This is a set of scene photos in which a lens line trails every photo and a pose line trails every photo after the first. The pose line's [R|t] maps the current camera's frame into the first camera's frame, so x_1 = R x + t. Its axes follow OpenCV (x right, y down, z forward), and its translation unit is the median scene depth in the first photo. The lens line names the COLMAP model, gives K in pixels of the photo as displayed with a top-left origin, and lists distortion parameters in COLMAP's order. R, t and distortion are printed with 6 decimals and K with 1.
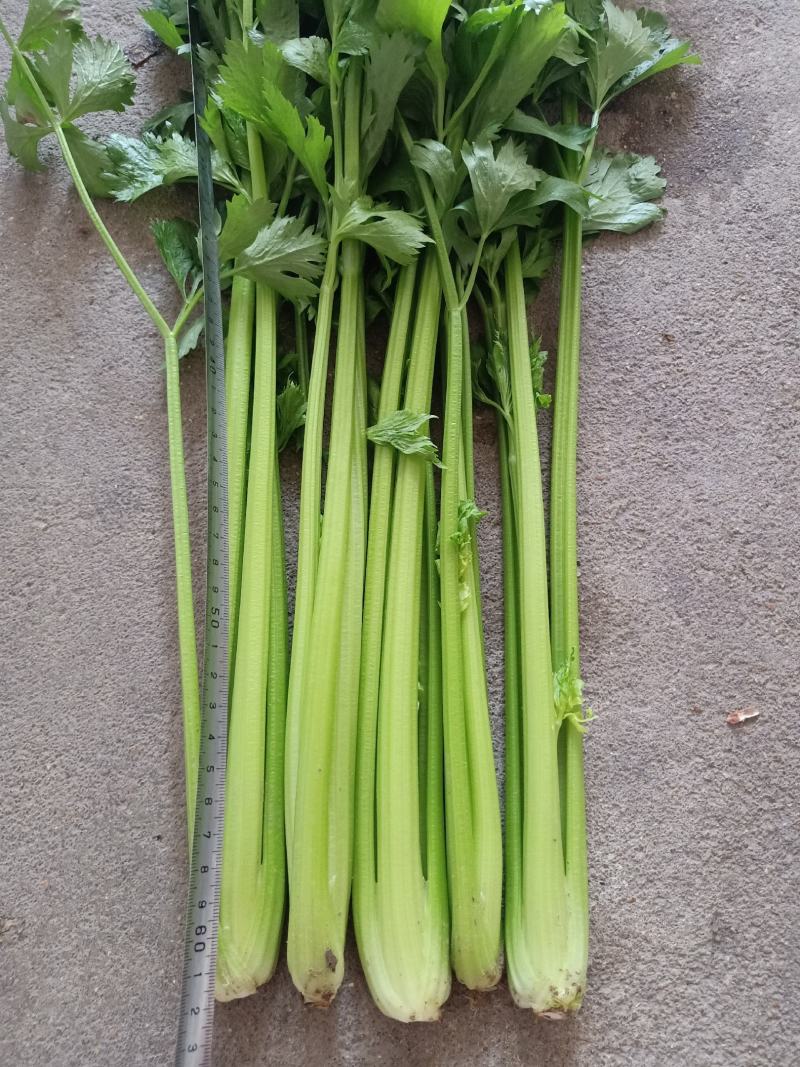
lens RADIAL K [[796.6, 0, 387.1], [0, 796.6, 540.9], [0, 0, 1]] dist [0.045445, -0.087951]
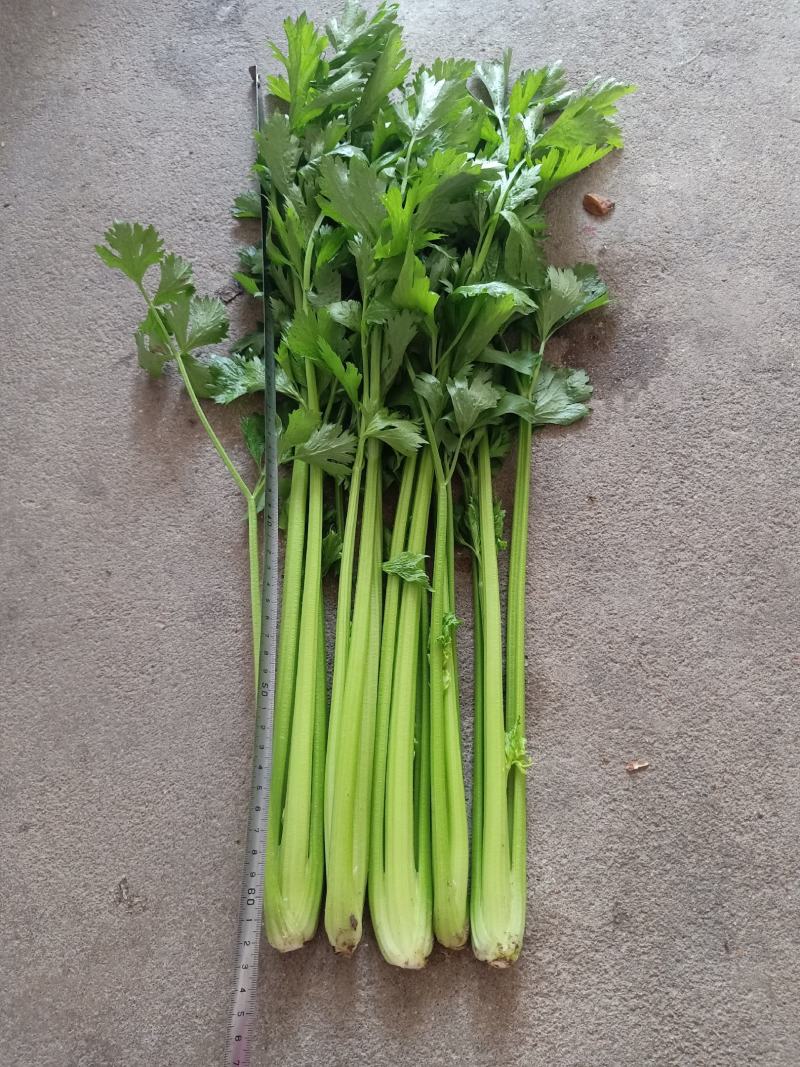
lens RADIAL K [[796.6, 0, 388.9], [0, 796.6, 531.2], [0, 0, 1]] dist [0.045445, -0.087951]
pose [[0.999706, 0.010745, -0.021743, 0.018472], [-0.012694, 0.995716, -0.091591, -0.064886], [0.020666, 0.091840, 0.995559, -0.483730]]
